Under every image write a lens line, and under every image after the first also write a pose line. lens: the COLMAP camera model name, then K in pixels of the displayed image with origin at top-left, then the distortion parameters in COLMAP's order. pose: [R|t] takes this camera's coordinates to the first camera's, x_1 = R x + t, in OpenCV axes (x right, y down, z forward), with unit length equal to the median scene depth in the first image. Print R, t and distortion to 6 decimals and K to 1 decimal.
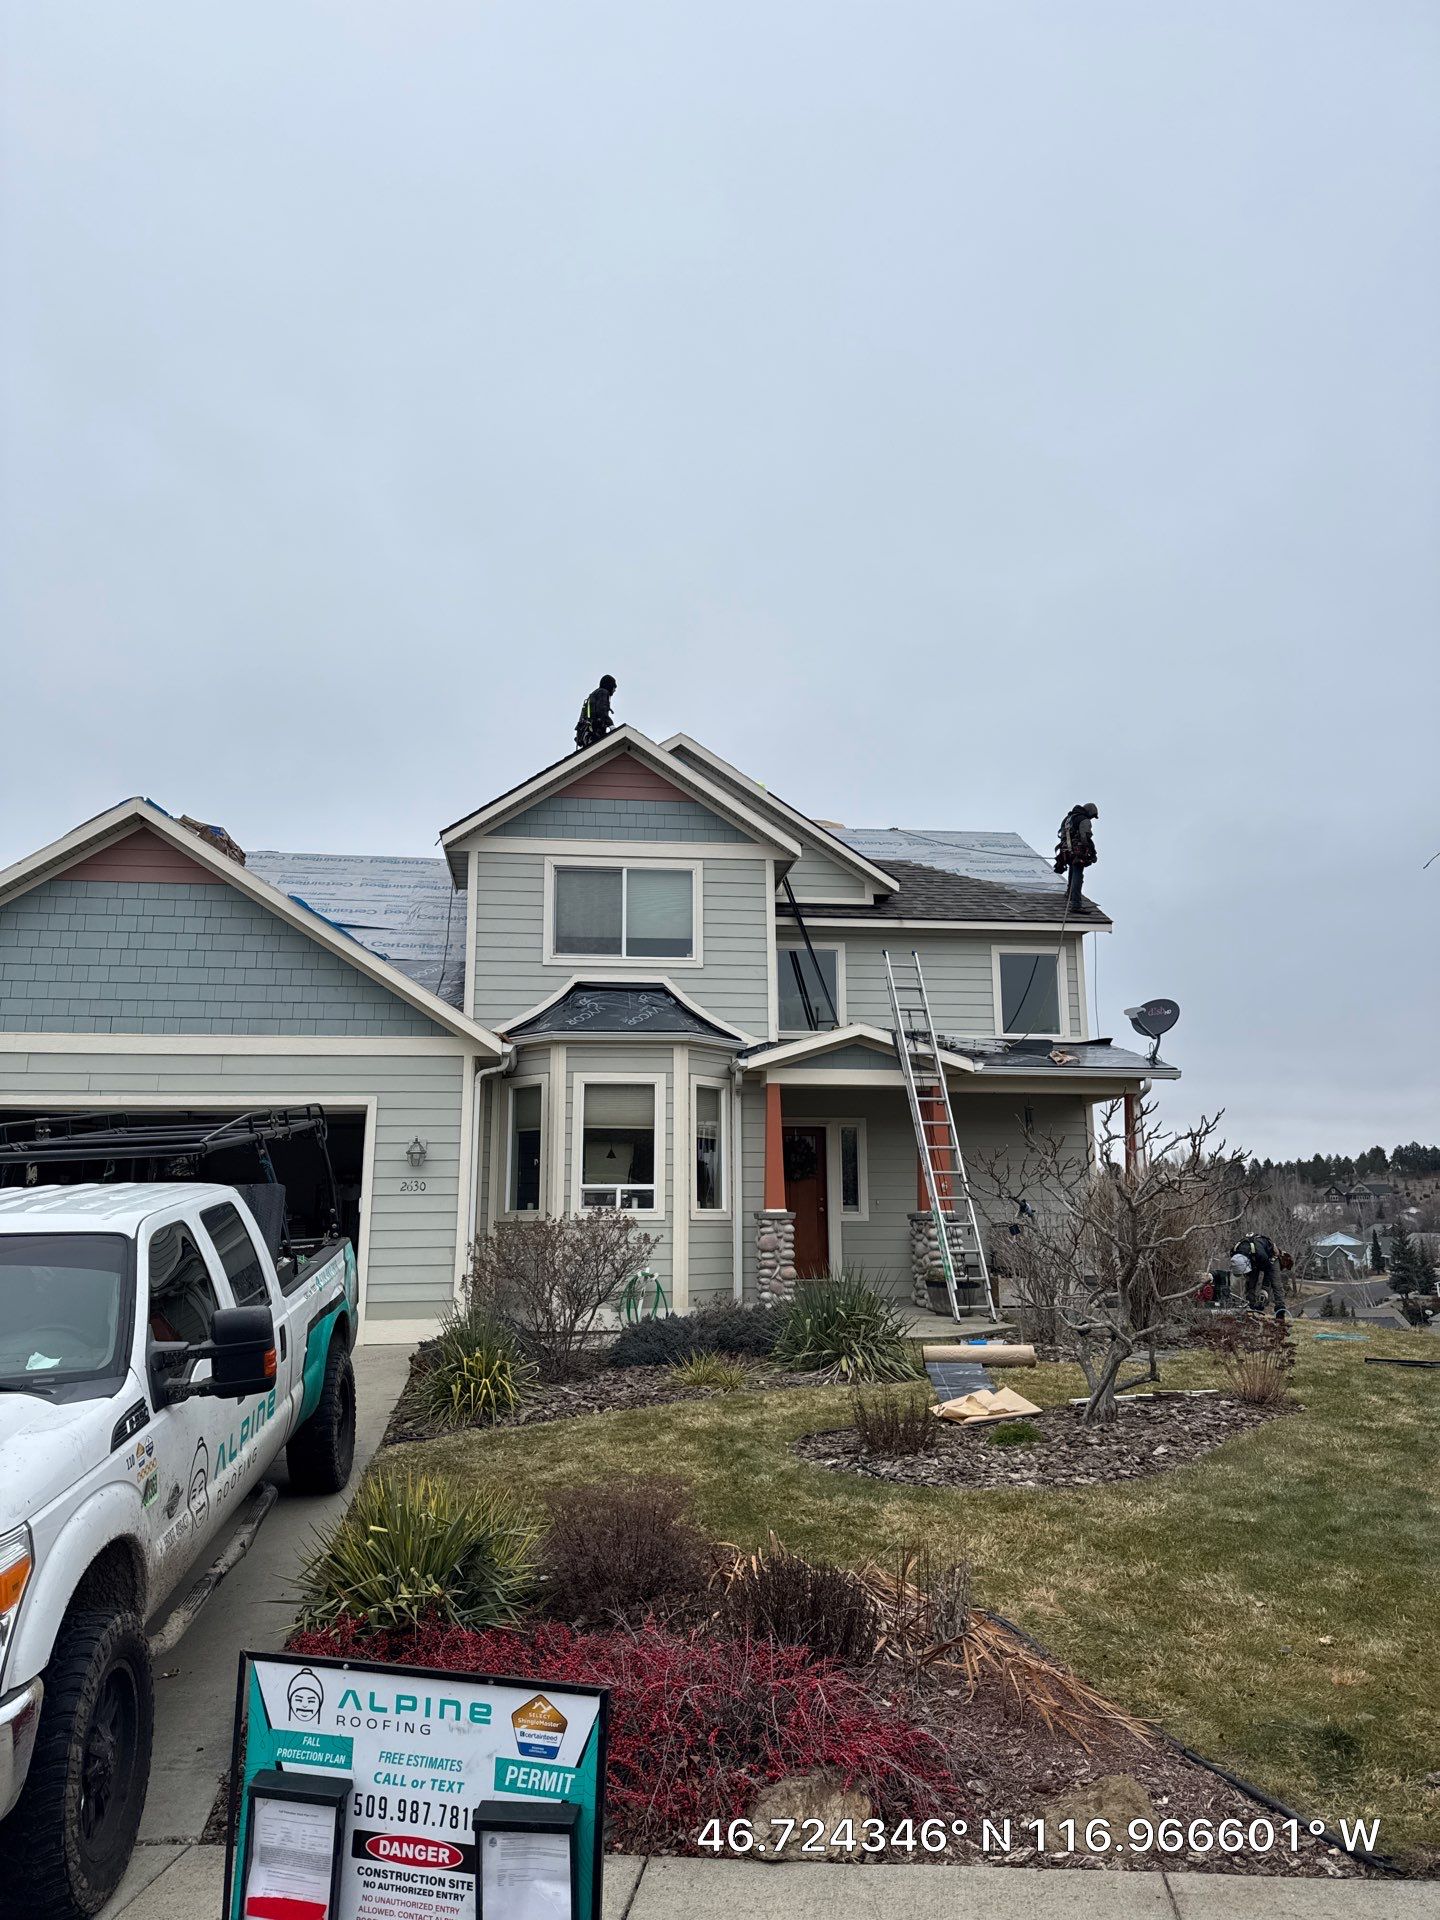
lens RADIAL K [[1305.5, 0, 668.9], [0, 1305.5, 1022.1], [0, 0, 1]] dist [0.107084, 0.000241]
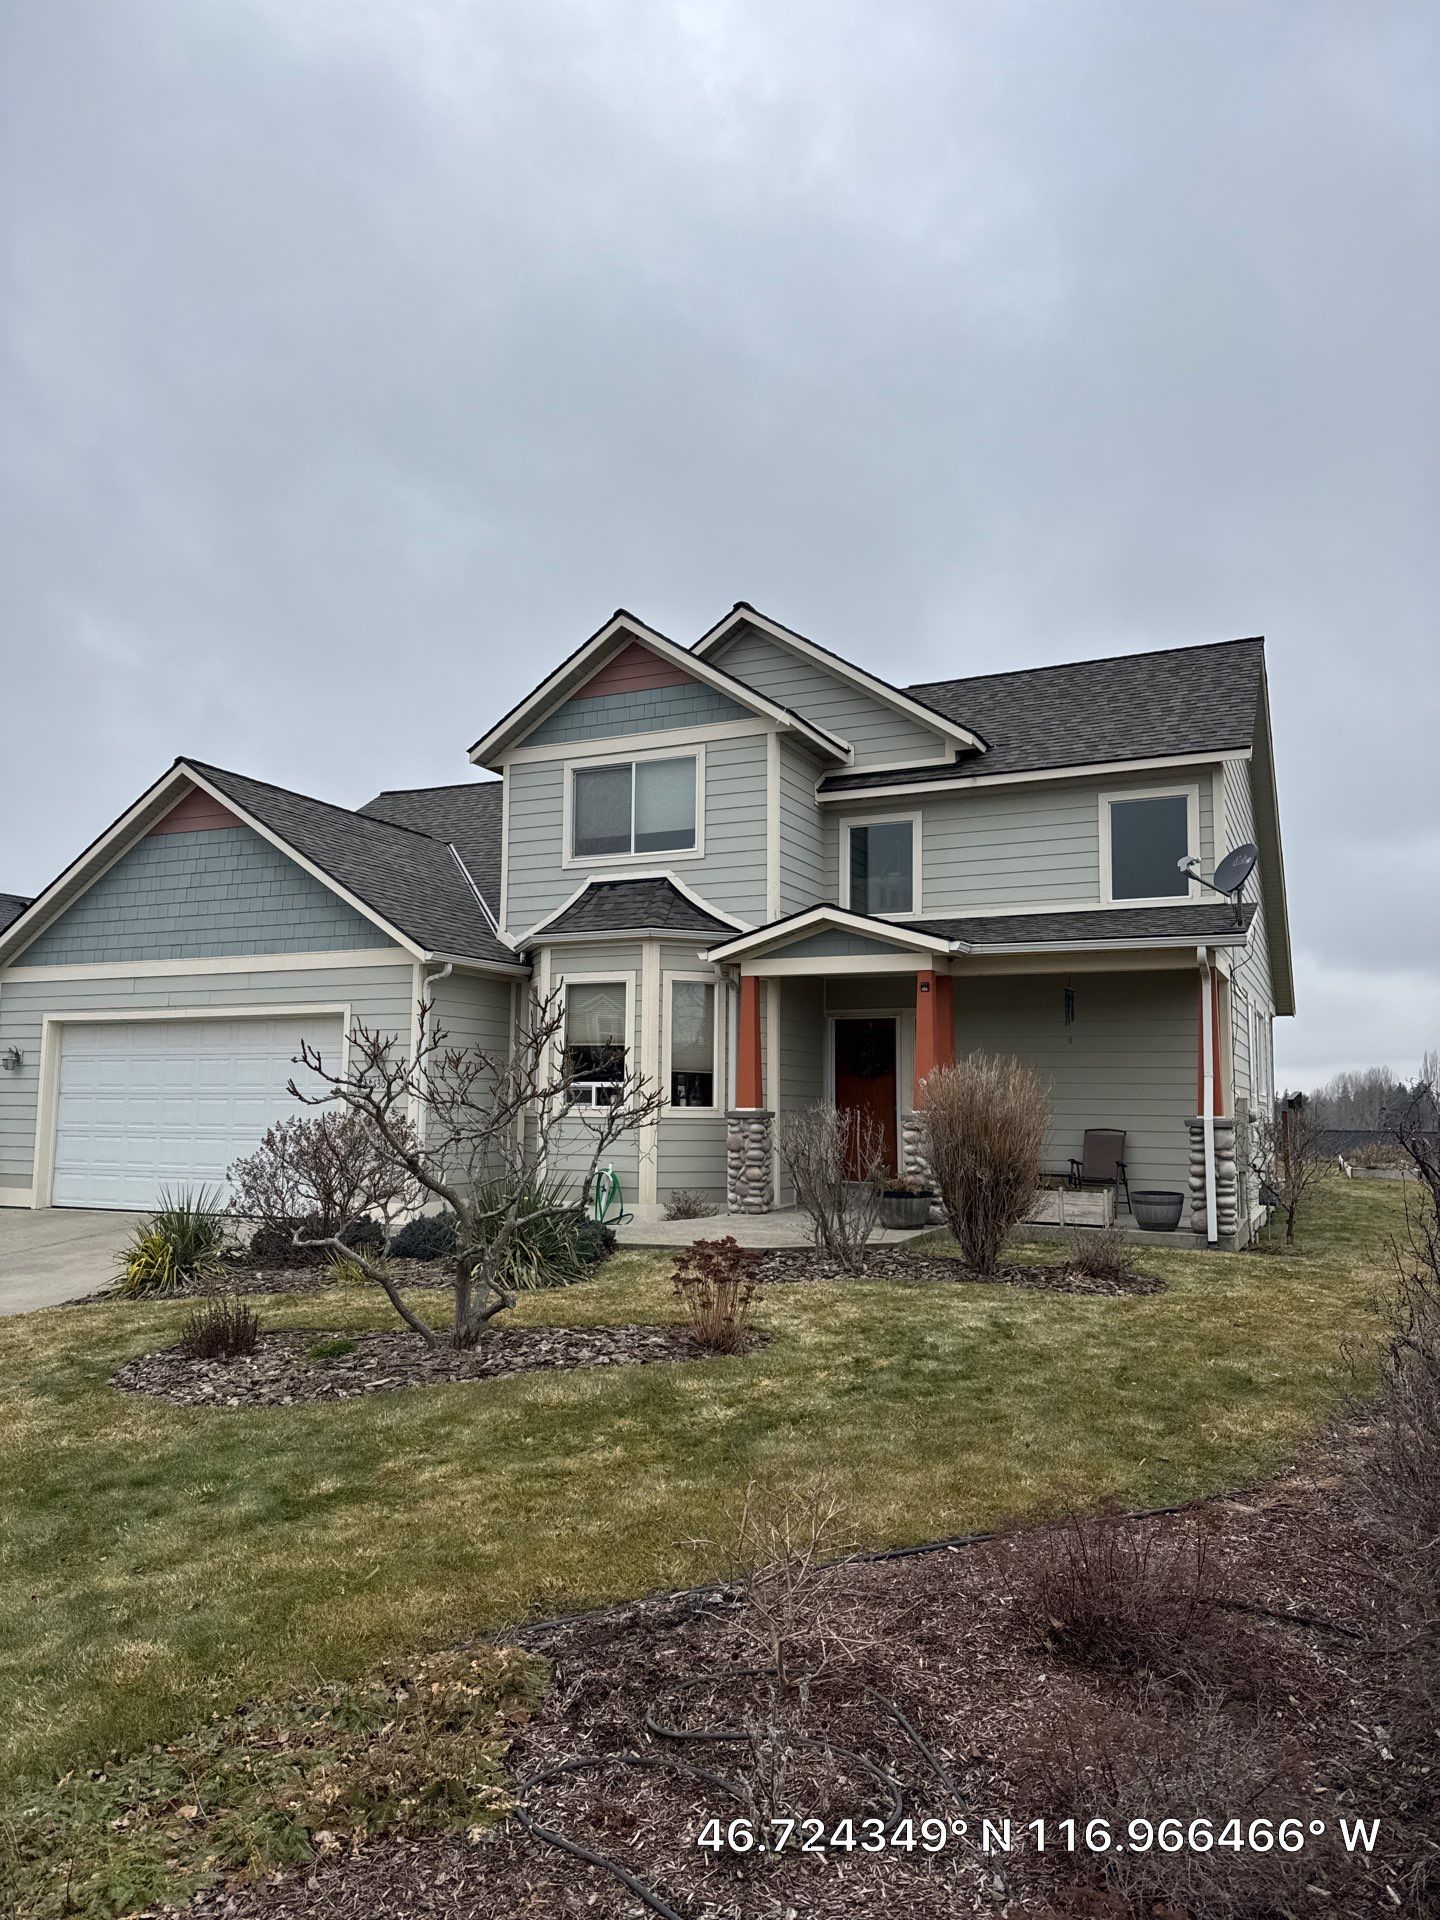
lens RADIAL K [[1305.5, 0, 668.9], [0, 1305.5, 1022.1], [0, 0, 1]] dist [0.107084, 0.000241]
pose [[0.858367, -0.023673, -0.512490, 0.494906], [0.065493, 0.995818, 0.063695, 0.015632], [0.508839, -0.088238, 0.856328, 0.153168]]
